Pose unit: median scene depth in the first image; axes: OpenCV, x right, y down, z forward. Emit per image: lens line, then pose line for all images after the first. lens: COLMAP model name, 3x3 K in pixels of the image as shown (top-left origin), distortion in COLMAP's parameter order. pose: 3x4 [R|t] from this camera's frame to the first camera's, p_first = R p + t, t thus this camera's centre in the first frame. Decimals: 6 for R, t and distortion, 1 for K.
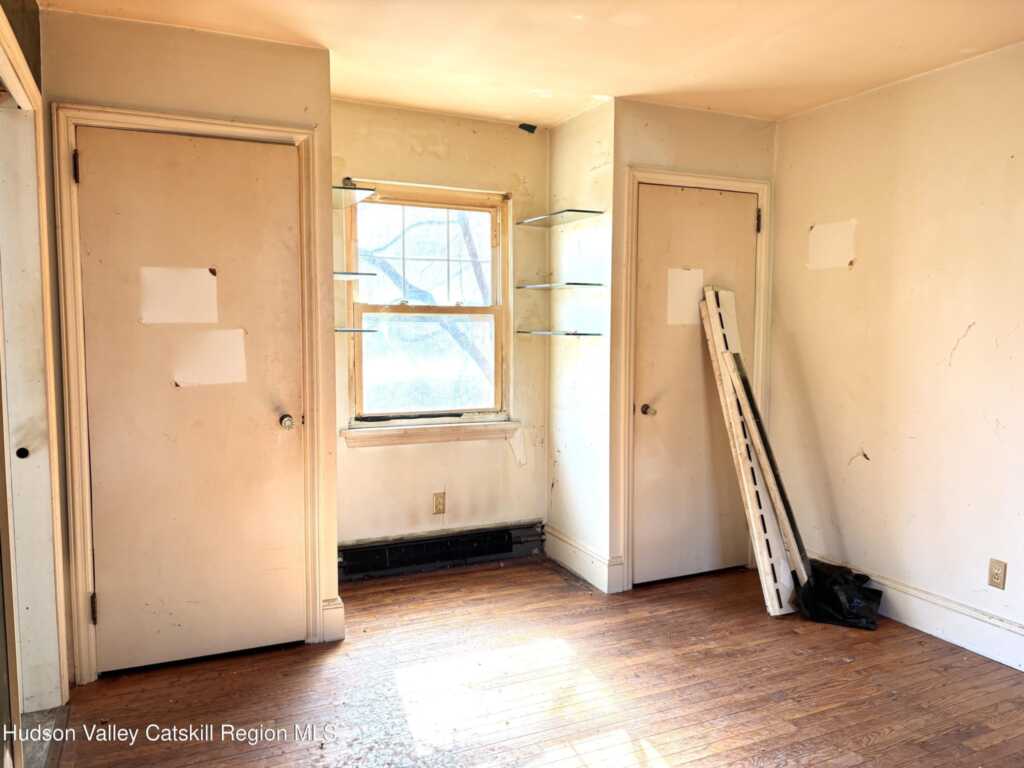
lens RADIAL K [[778.4, 0, 512.0], [0, 778.4, 384.0], [0, 0, 1]] dist [0.064194, -0.072698]
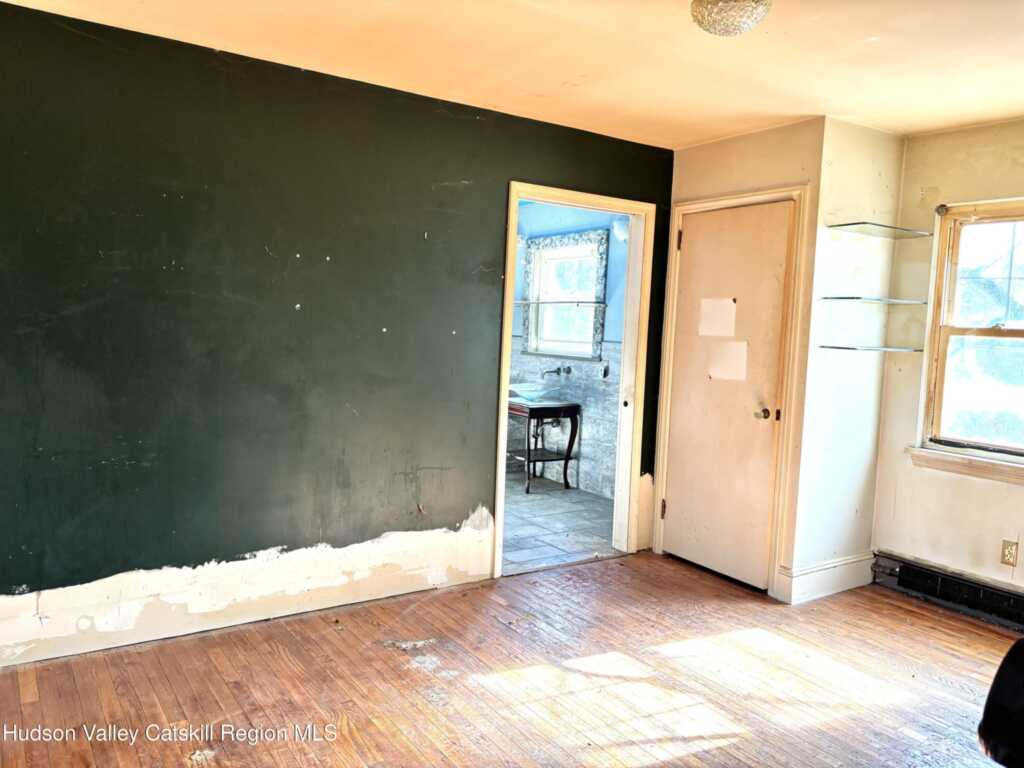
lens RADIAL K [[778.4, 0, 512.0], [0, 778.4, 384.0], [0, 0, 1]] dist [0.064194, -0.072698]
pose [[0.143021, 0.077427, -0.986686, 0.930395], [-0.120337, 0.990899, 0.060315, -0.029883], [0.982377, 0.110109, 0.151037, 0.391346]]
